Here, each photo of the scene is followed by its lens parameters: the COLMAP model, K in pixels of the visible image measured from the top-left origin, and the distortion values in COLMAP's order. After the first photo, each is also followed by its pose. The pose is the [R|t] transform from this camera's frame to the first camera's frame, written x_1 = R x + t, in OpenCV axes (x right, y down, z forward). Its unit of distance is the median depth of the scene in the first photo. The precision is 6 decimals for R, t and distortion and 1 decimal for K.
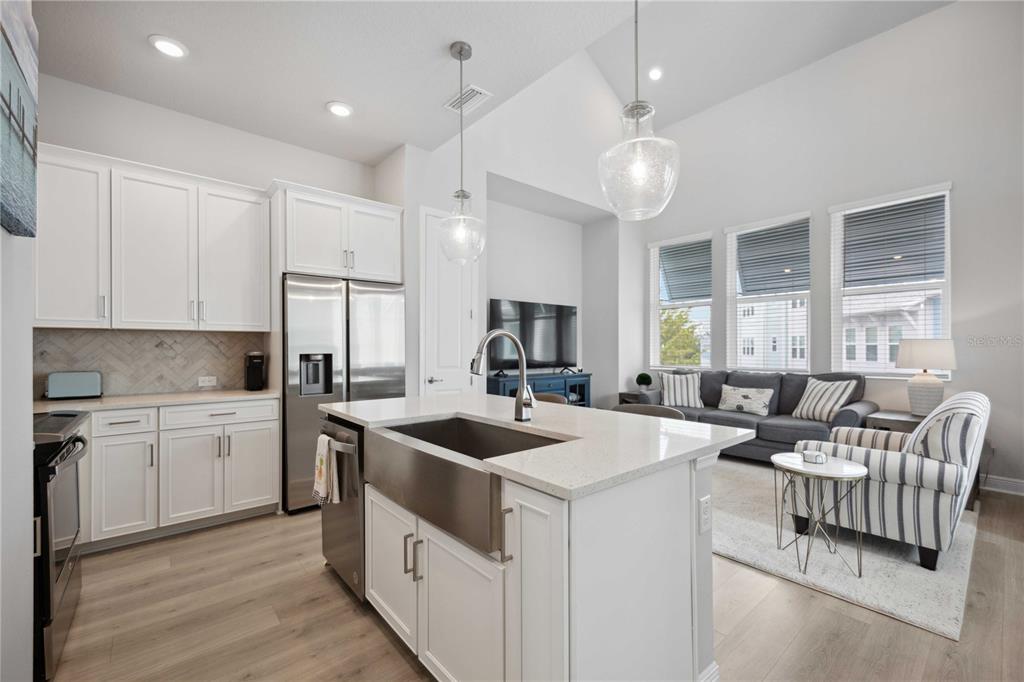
lens RADIAL K [[409.0, 0, 512.0], [0, 409.0, 341.0], [0, 0, 1]] dist [0.001225, 0.000196]
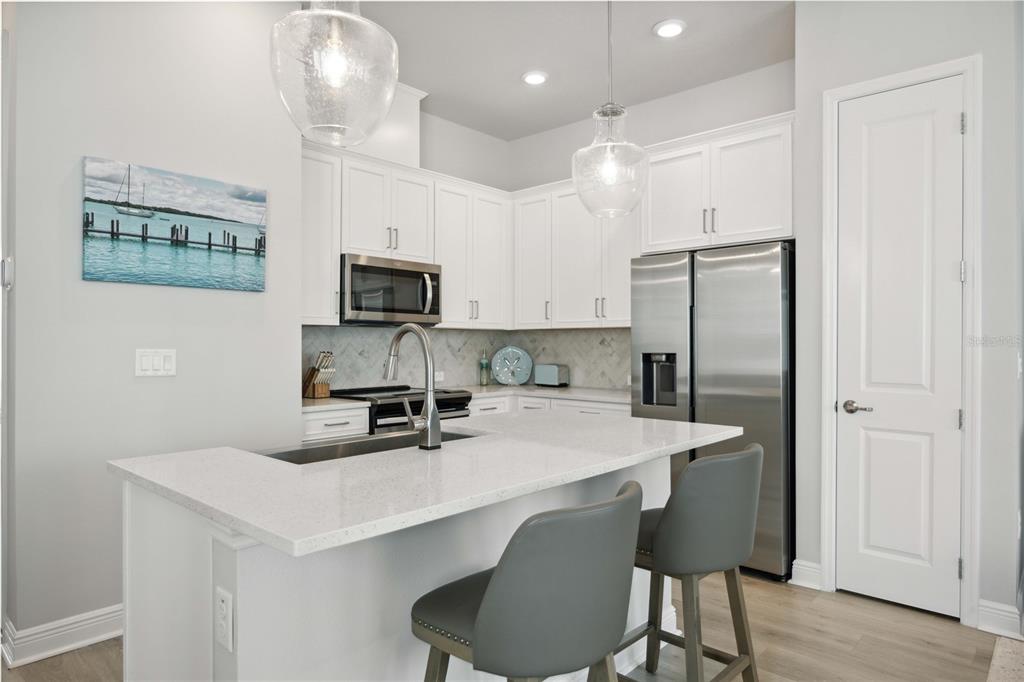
lens RADIAL K [[599.1, 0, 512.0], [0, 599.1, 341.0], [0, 0, 1]] dist [-0.003695, -0.000434]
pose [[0.158931, -0.005852, -0.987272, 0.618250], [0.013716, 0.999899, -0.003719, 0.008905], [0.987194, -0.012951, 0.158995, 0.537437]]
